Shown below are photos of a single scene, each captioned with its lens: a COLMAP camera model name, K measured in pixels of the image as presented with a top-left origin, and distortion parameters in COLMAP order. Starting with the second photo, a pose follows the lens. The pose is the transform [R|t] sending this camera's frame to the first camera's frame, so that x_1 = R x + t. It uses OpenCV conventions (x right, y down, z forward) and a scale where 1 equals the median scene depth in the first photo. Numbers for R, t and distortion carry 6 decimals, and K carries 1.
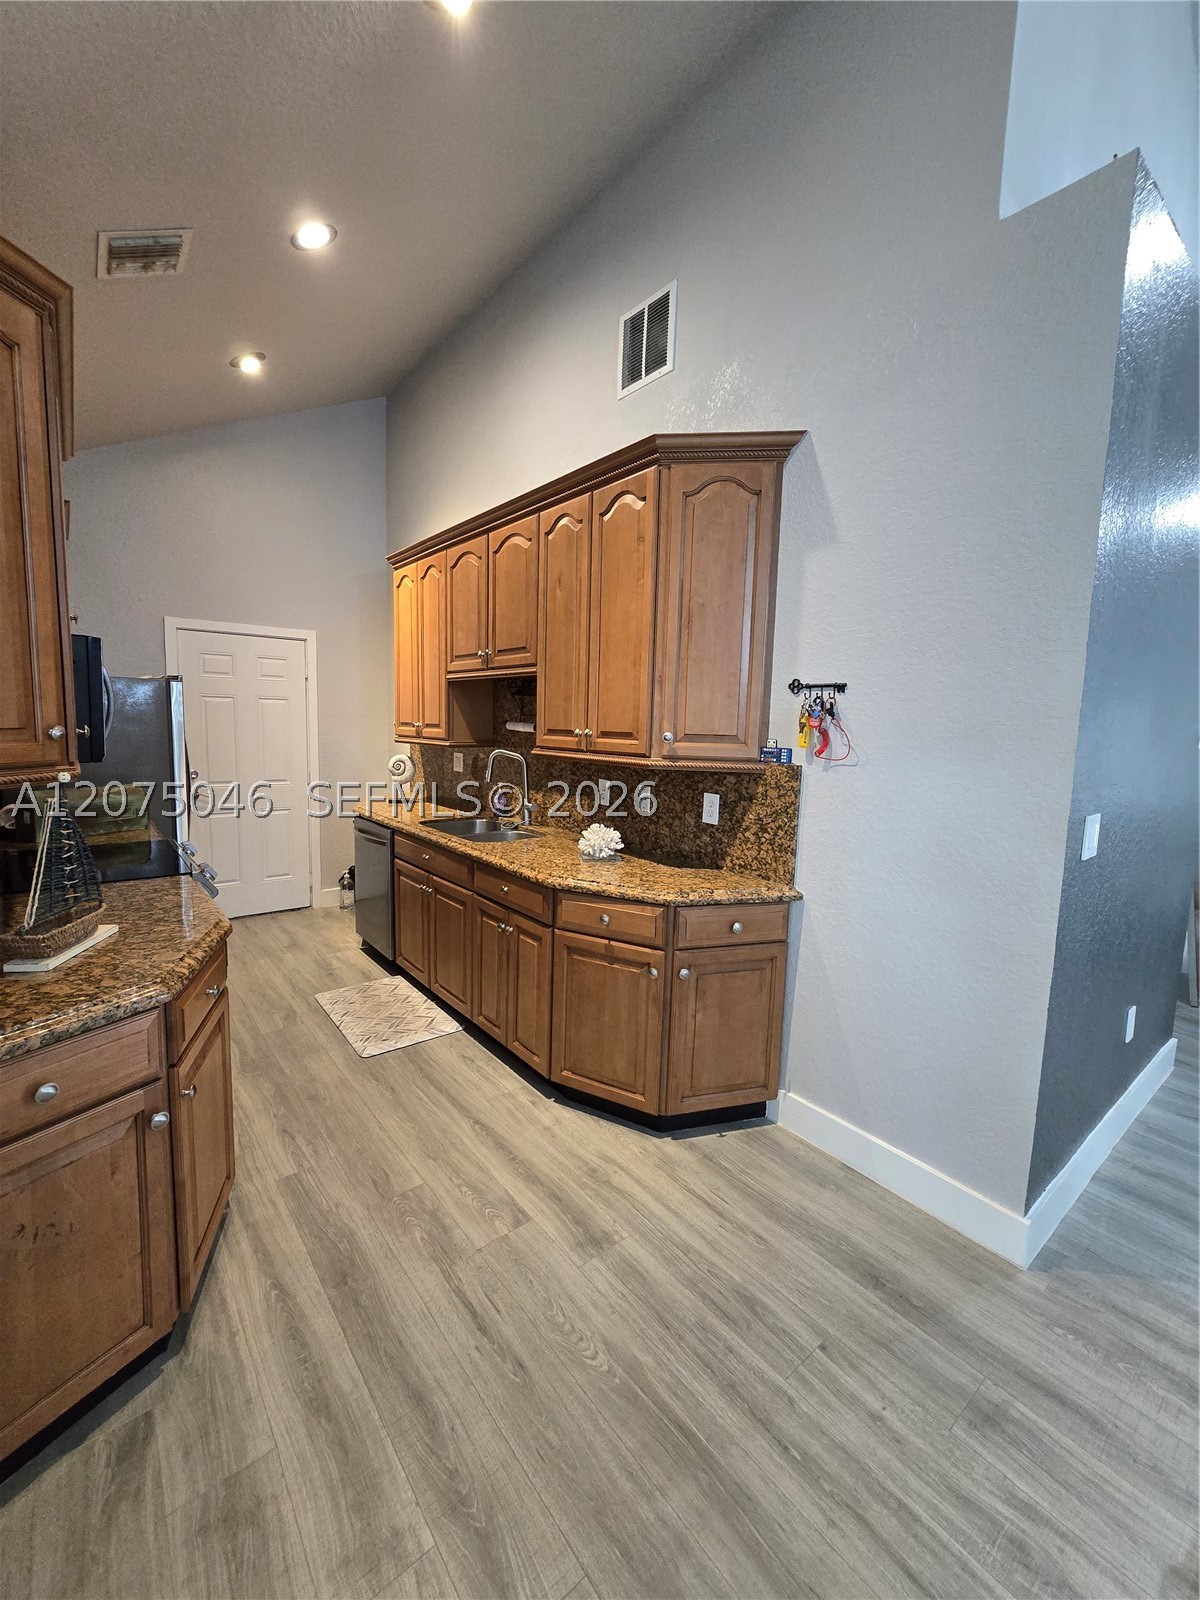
lens RADIAL K [[659.4, 0, 597.4], [0, 659.4, 795.6], [0, 0, 1]] dist [-0.003775, 0.000937]
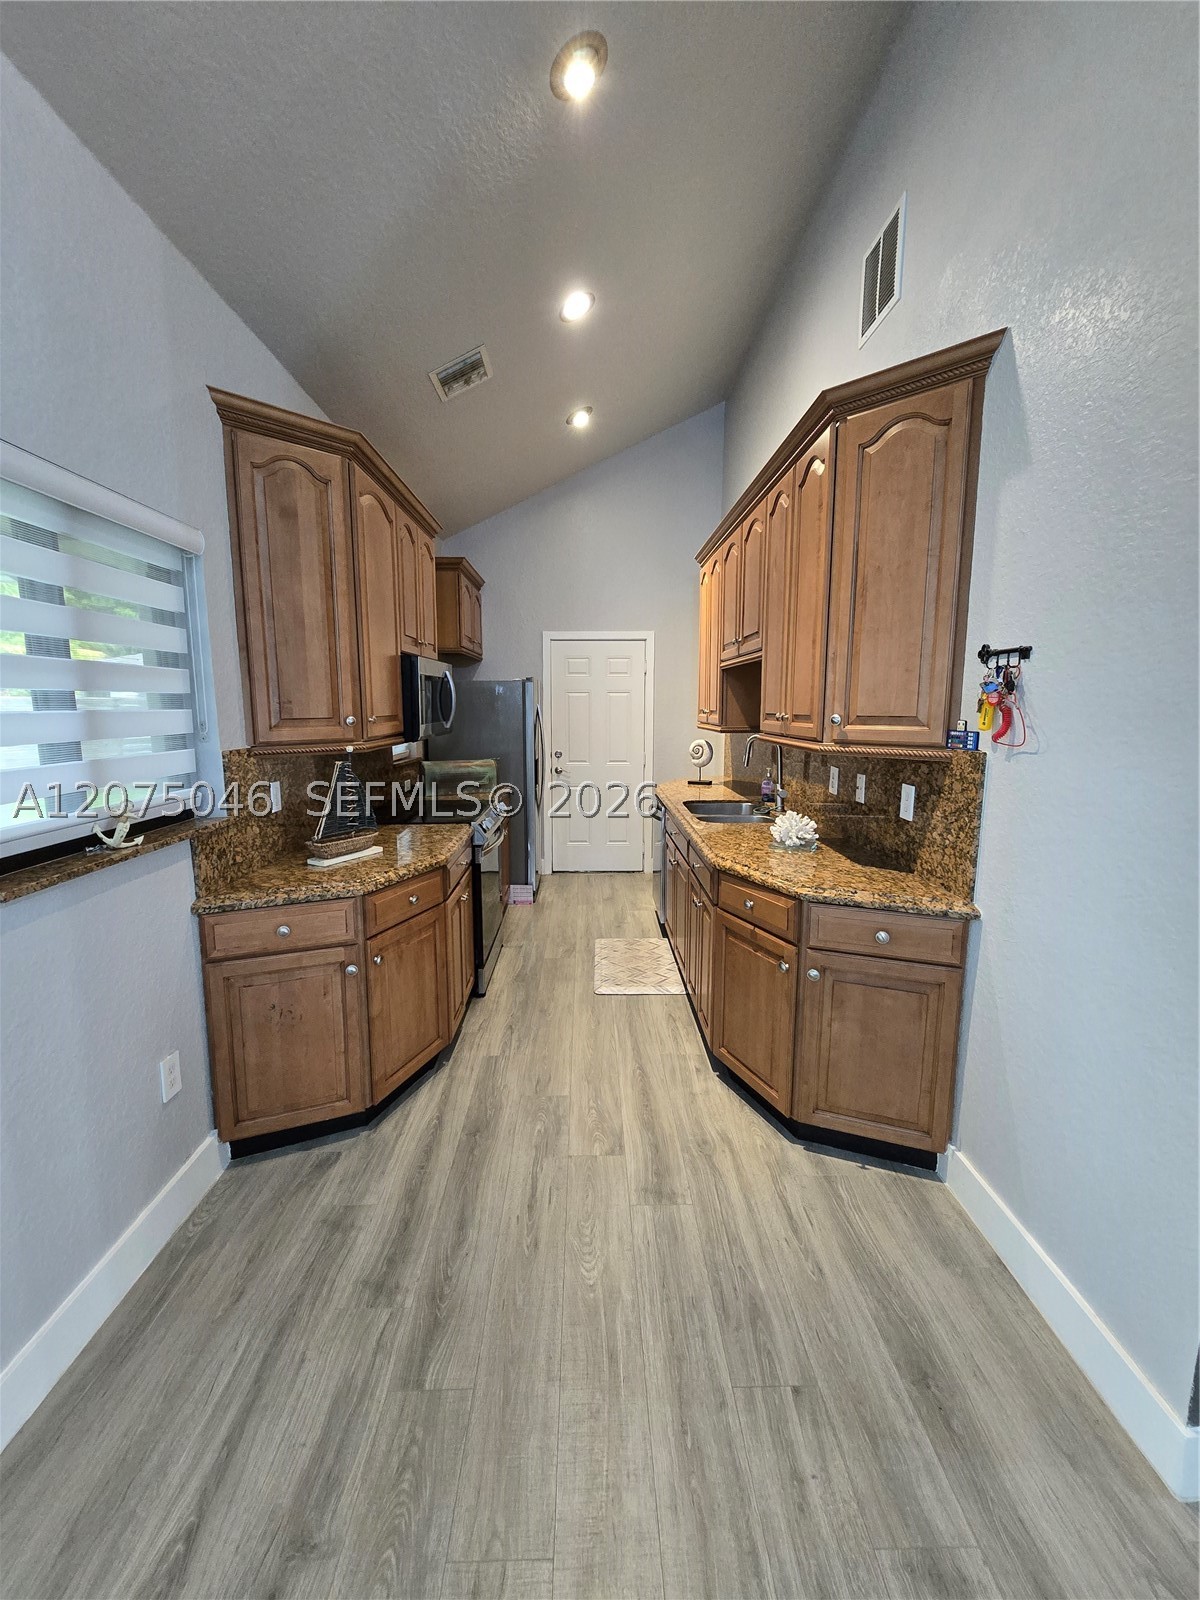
lens RADIAL K [[659.4, 0, 595.9], [0, 659.4, 797.0], [0, 0, 1]] dist [-0.003775, 0.000937]
pose [[0.789163, 0.060265, -0.611220, 0.434144], [-0.048439, 0.998182, 0.035877, 0.001978], [0.612271, 0.001294, 0.790647, 0.076608]]
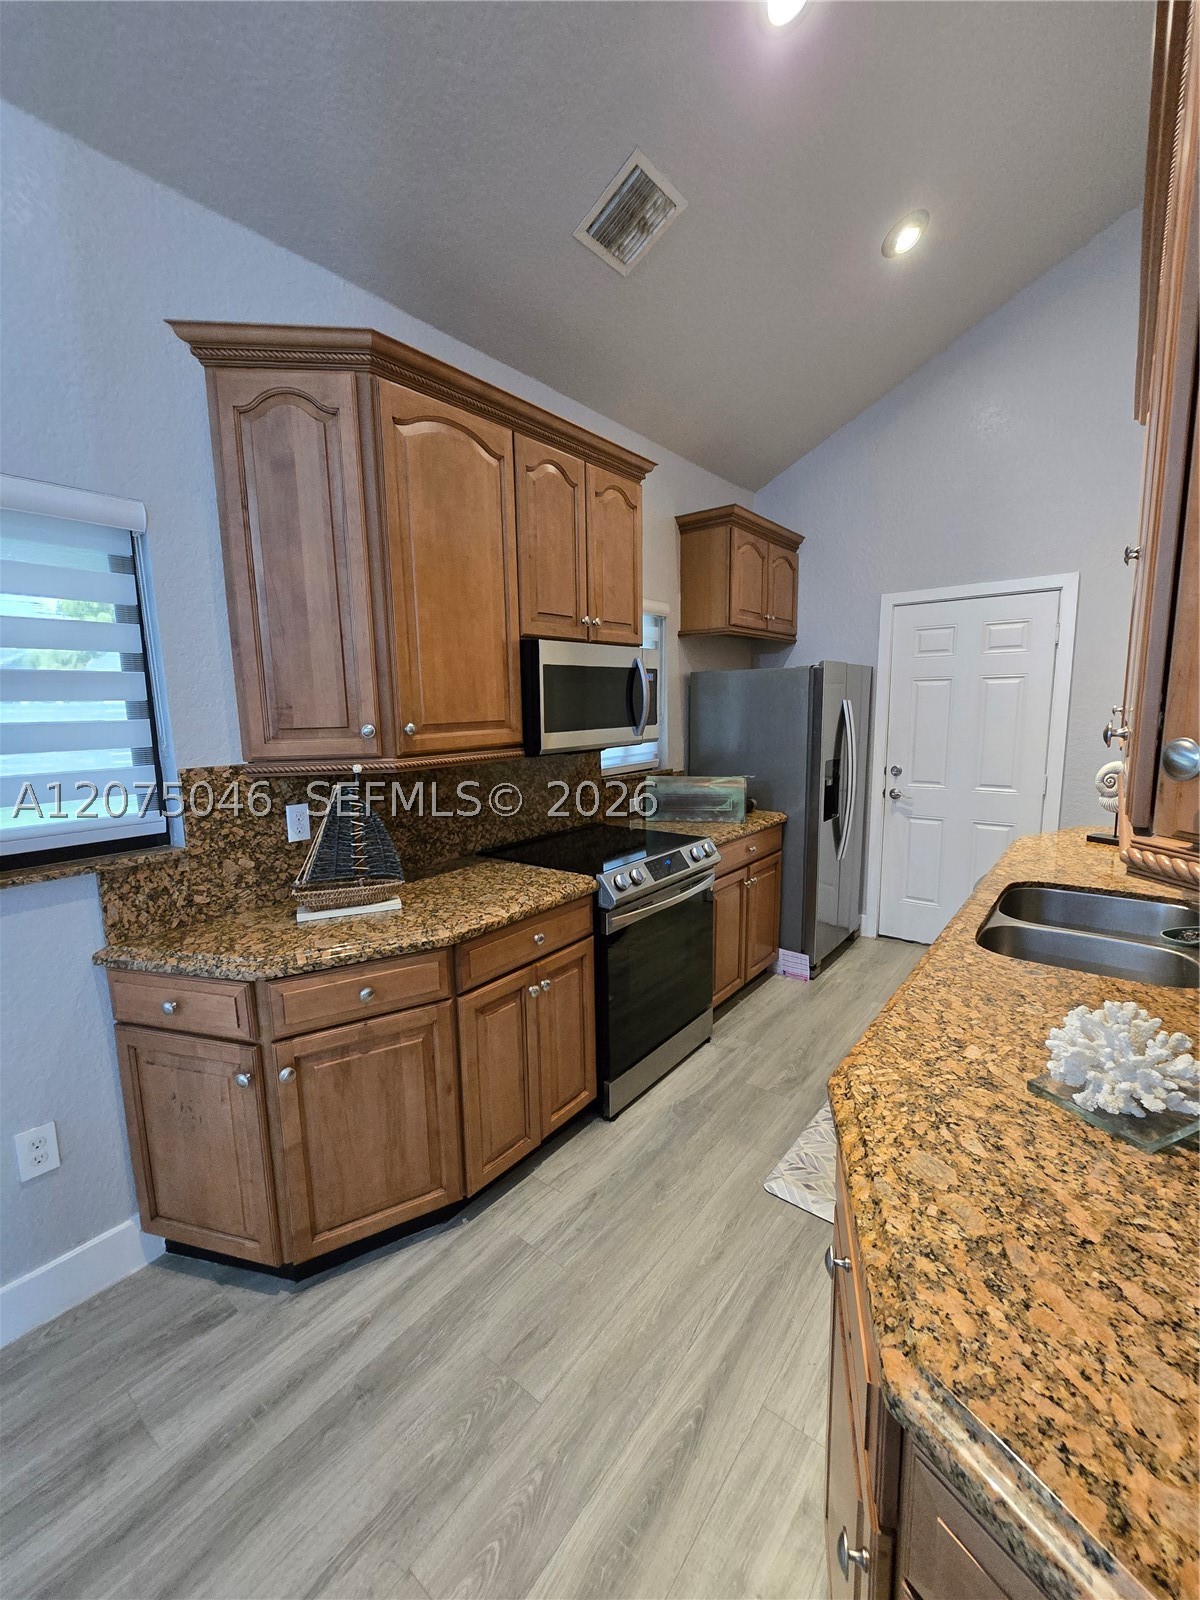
lens RADIAL K [[659.4, 0, 596.9], [0, 659.4, 799.5], [0, 0, 1]] dist [-0.003775, 0.000937]
pose [[0.221263, 0.112519, -0.968701, 0.303225], [-0.086077, 0.991698, 0.095529, -0.084377], [0.971408, 0.062246, 0.229112, 0.792620]]
